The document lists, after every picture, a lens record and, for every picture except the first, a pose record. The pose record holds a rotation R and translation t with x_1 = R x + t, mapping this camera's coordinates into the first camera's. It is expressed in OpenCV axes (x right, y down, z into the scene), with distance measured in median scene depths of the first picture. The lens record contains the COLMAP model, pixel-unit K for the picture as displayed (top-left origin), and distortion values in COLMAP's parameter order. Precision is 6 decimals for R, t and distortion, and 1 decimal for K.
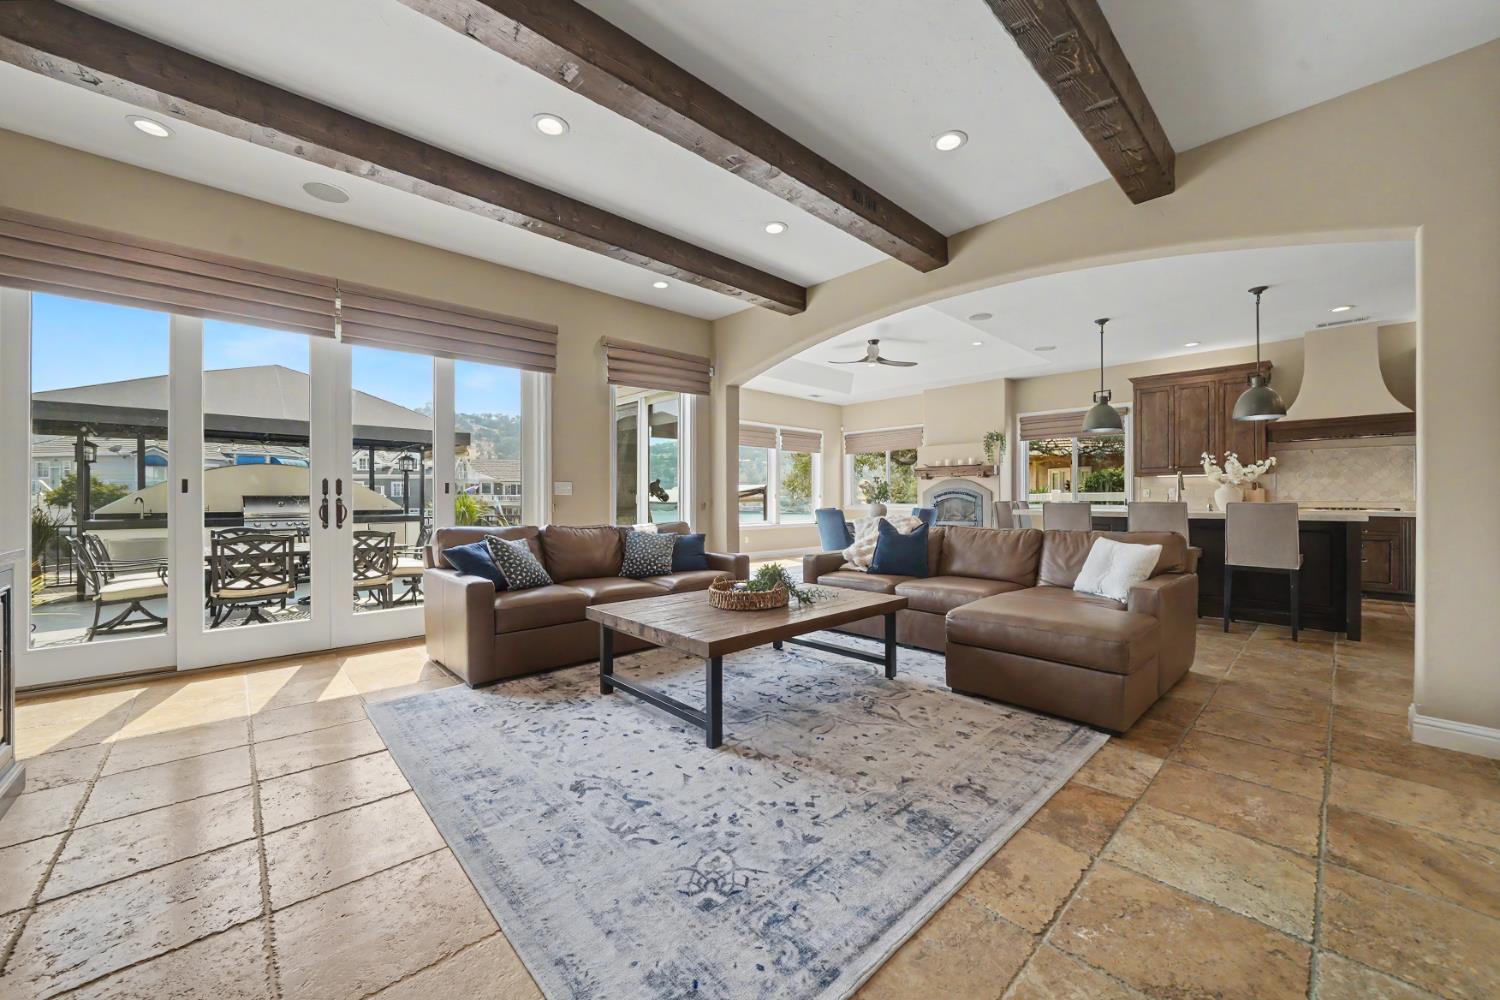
lens RADIAL K [[565.5, 0, 743.6], [0, 565.5, 497.9], [0, 0, 1]] dist [-0.011751, 0.000078]
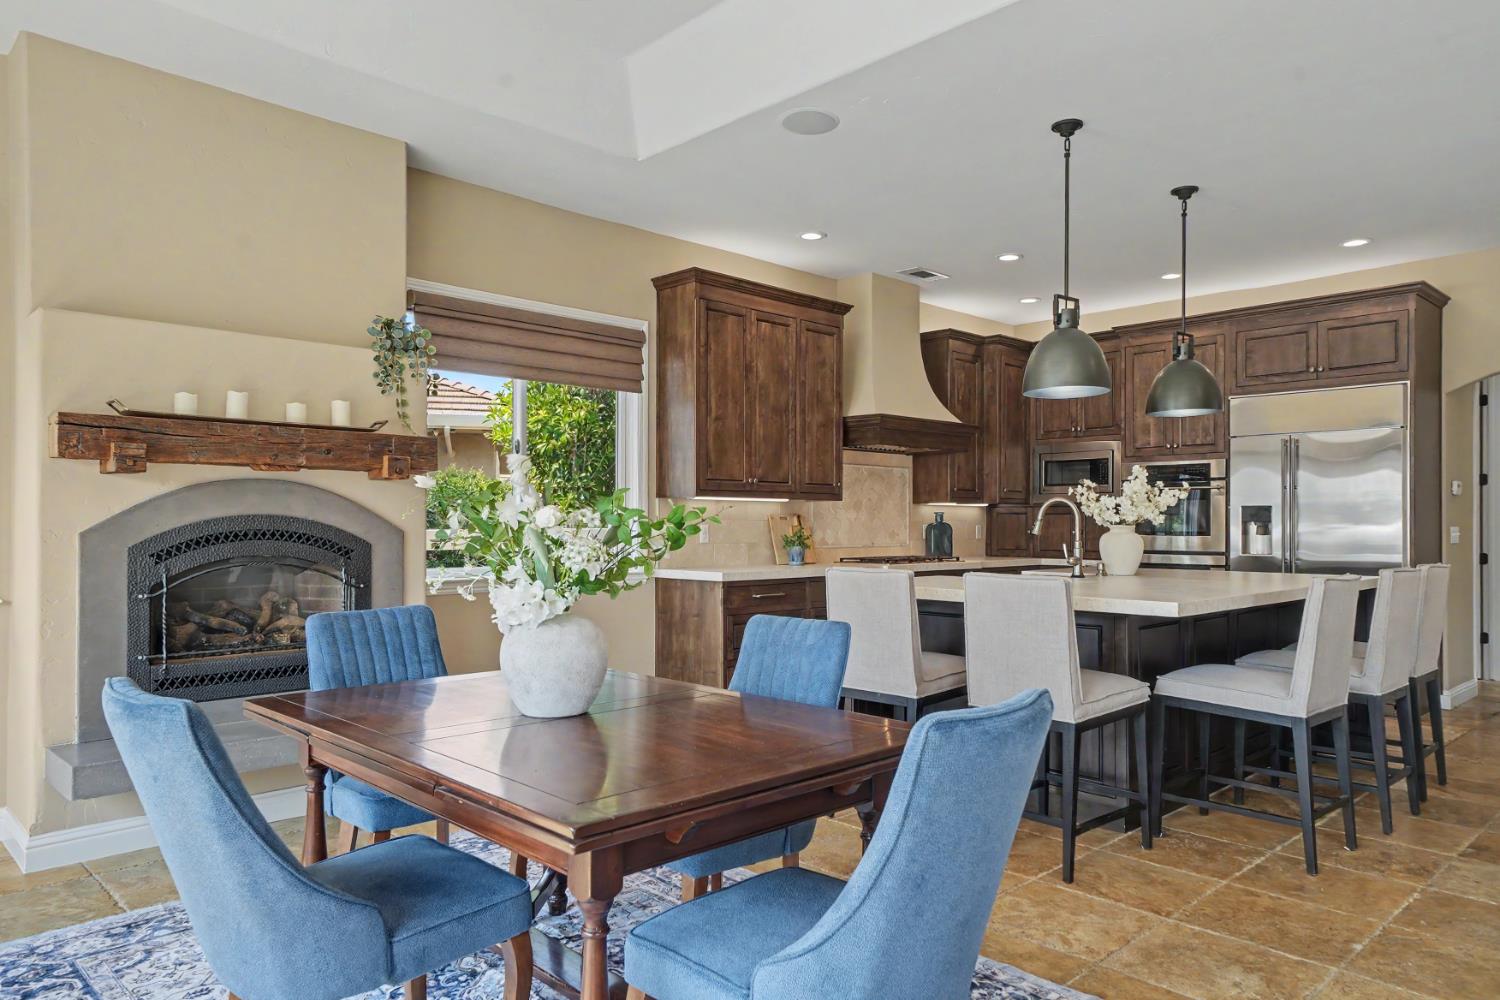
lens RADIAL K [[985.8, 0, 746.5], [0, 985.8, 519.7], [0, 0, 1]] dist [0.027692, 0.005748]
pose [[-0.023742, 0.002518, 0.999715, -0.101697], [-0.003558, 0.999990, -0.002603, -0.028014], [-0.999712, -0.003619, -0.023733, 1.475028]]
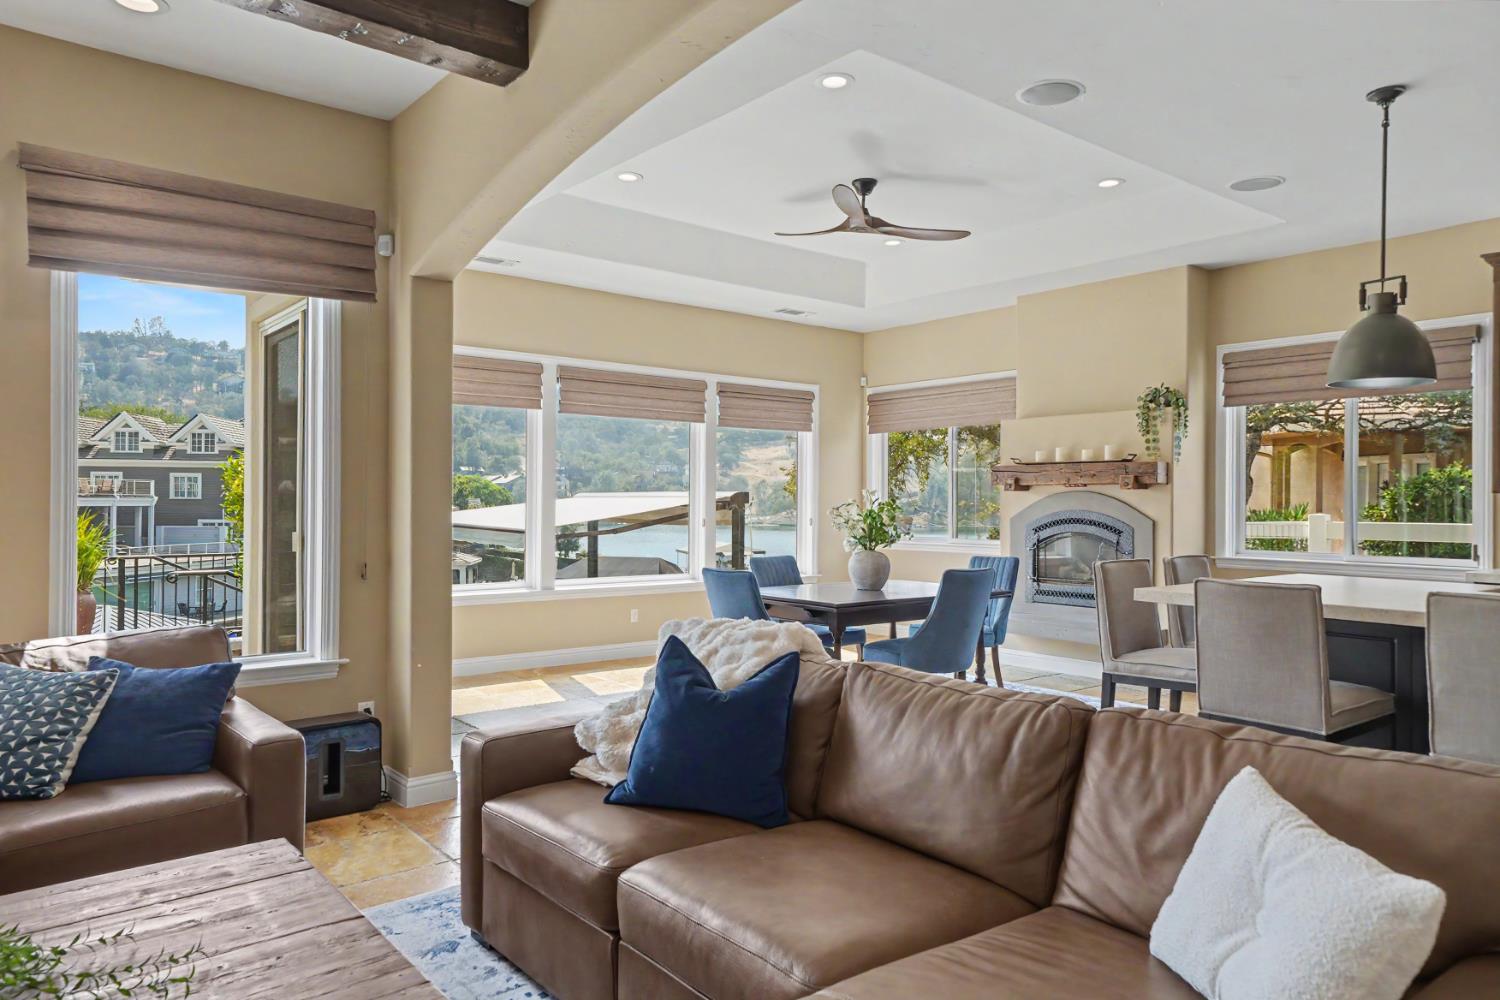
lens RADIAL K [[985.8, 0, 741.1], [0, 985.8, 503.7], [0, 0, 1]] dist [0.027692, 0.005748]
pose [[0.997665, 0.005789, -0.068056, 0.294527], [-0.005581, 0.999979, 0.003236, -0.044891], [0.068073, -0.002848, 0.997676, 0.346062]]
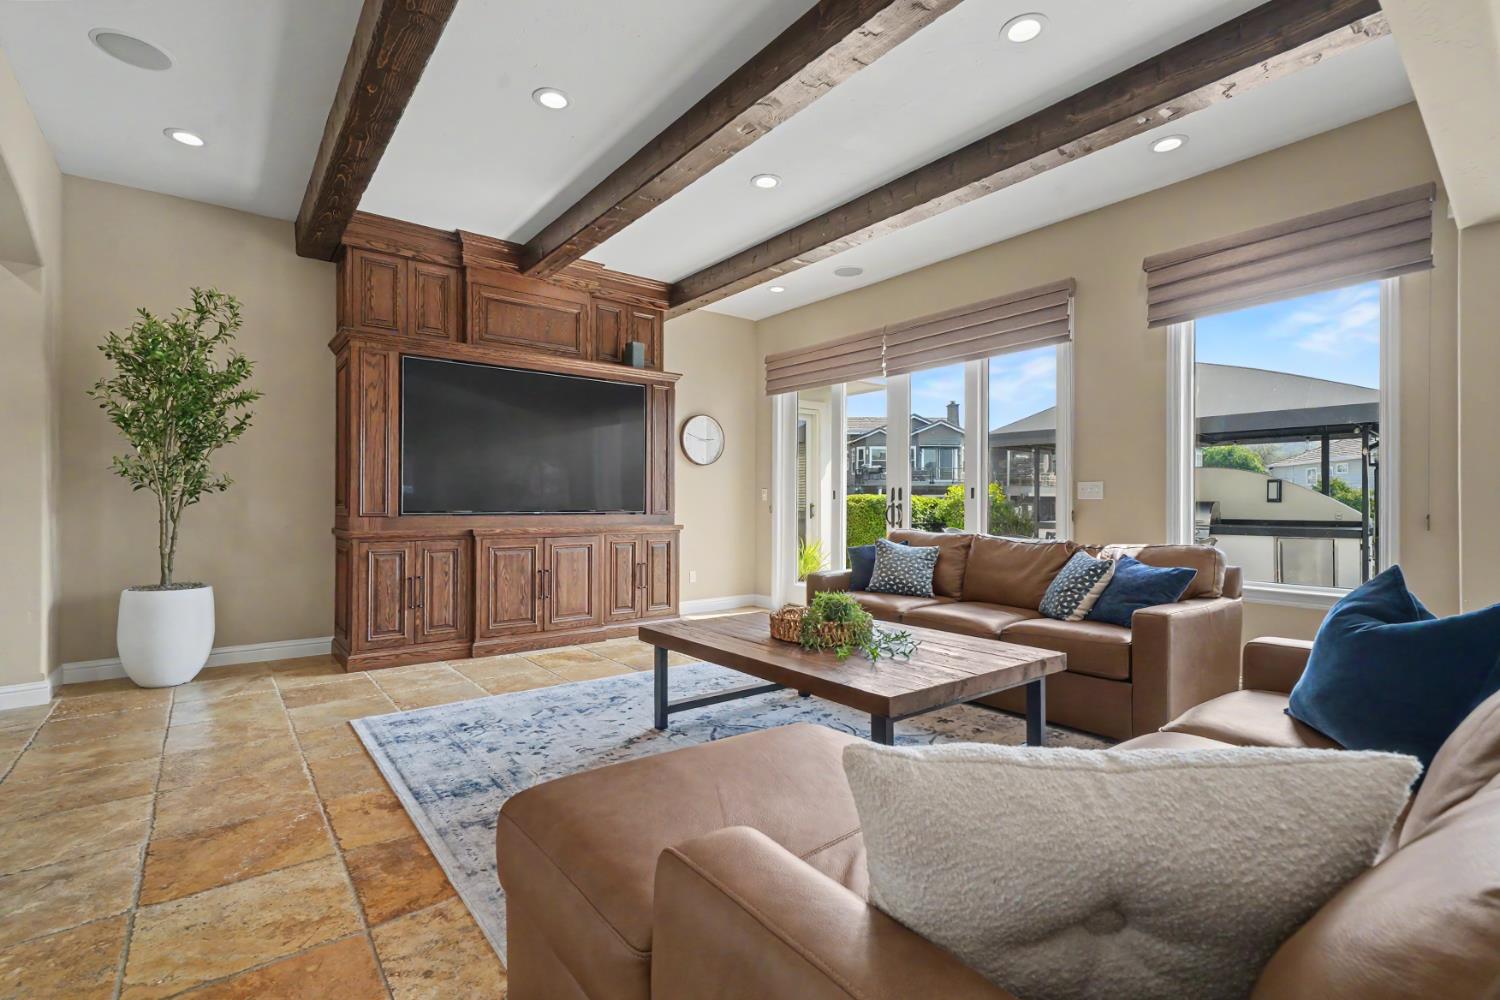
lens RADIAL K [[687.2, 0, 746.0], [0, 687.2, 498.1], [0, 0, 1]] dist [0.010594, 0.002030]
pose [[-0.087461, -0.006499, -0.996147, 0.597341], [-0.001931, 0.999978, -0.006354, 0.000204], [0.996166, 0.001368, -0.087471, 0.602921]]
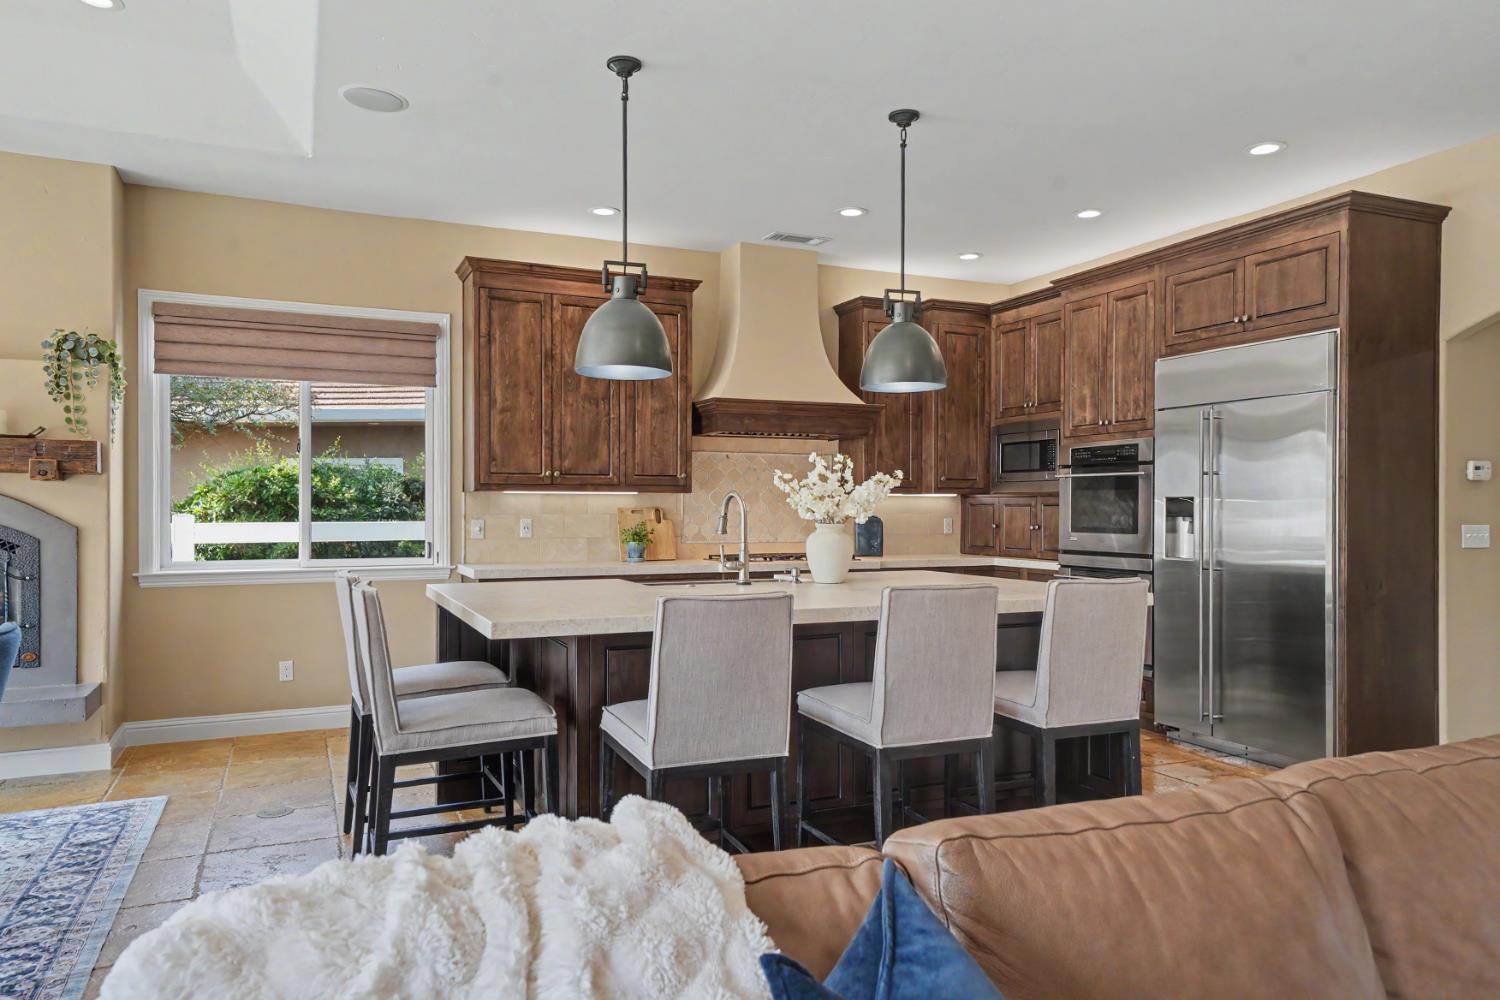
lens RADIAL K [[1003.8, 0, 749.6], [0, 1003.8, 512.8], [0, 0, 1]] dist [0.028485, 0.004080]
pose [[0.317280, -0.005604, 0.948315, 0.062177], [-0.002755, 0.999973, 0.006831, -0.041852], [-0.948328, -0.004780, 0.317256, 0.848732]]
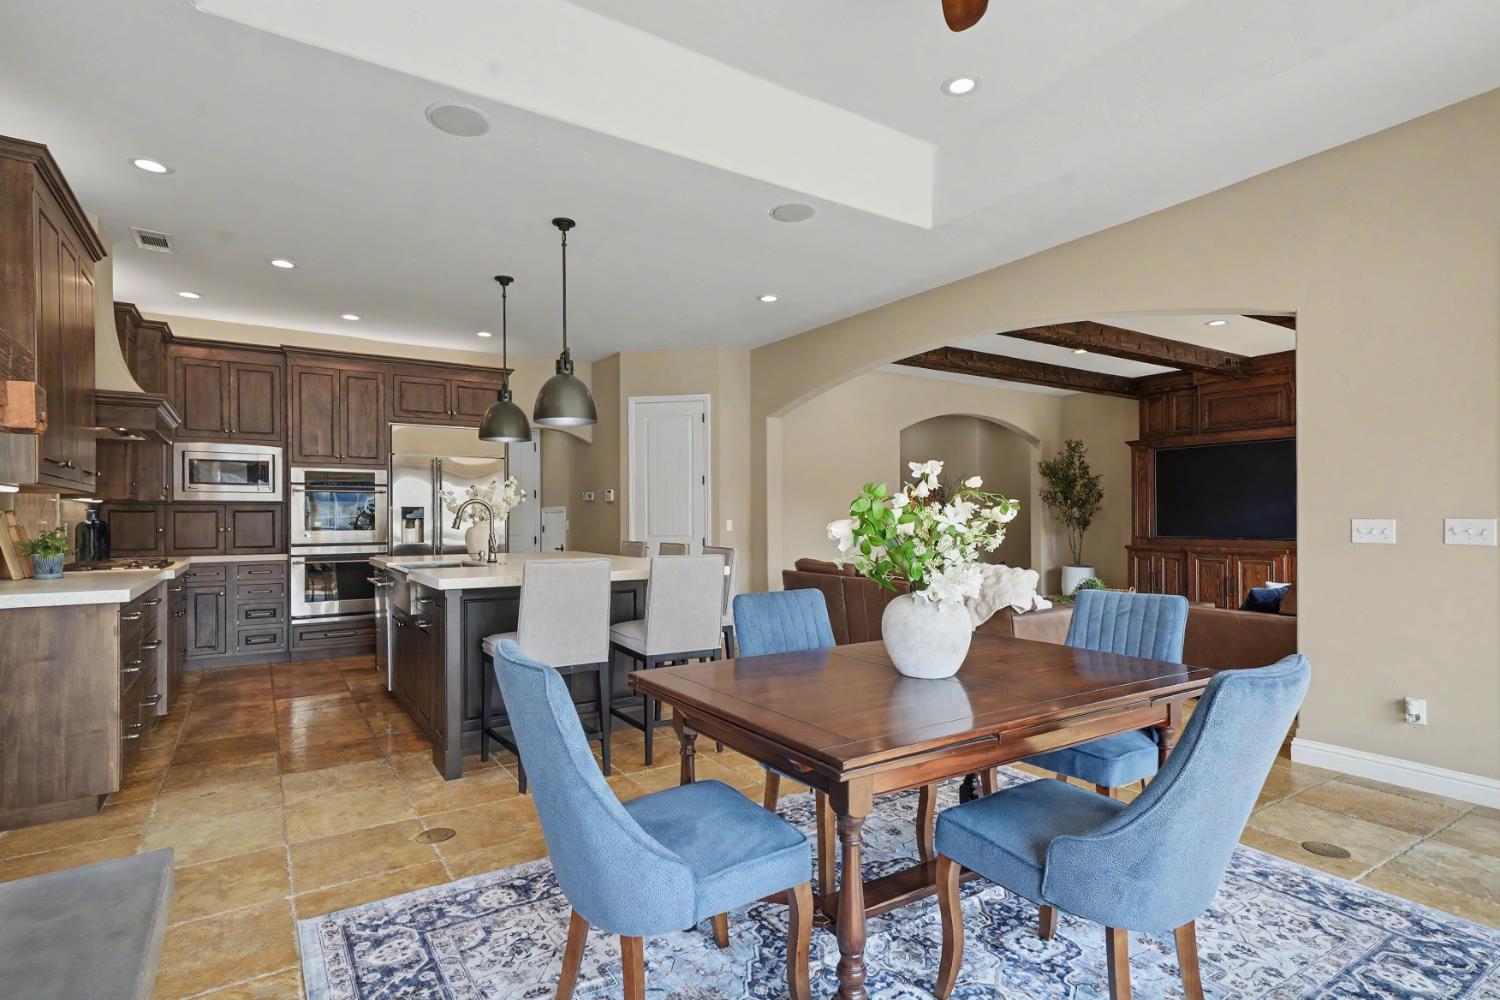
lens RADIAL K [[756.6, 0, 739.9], [0, 756.6, 515.2], [0, 0, 1]] dist [0.017471, -0.002107]
pose [[-0.984821, 0.004335, 0.173518, 0.398154], [0.003241, 0.999973, -0.006587, -0.026996], [-0.173542, -0.005925, -0.984809, 2.007023]]
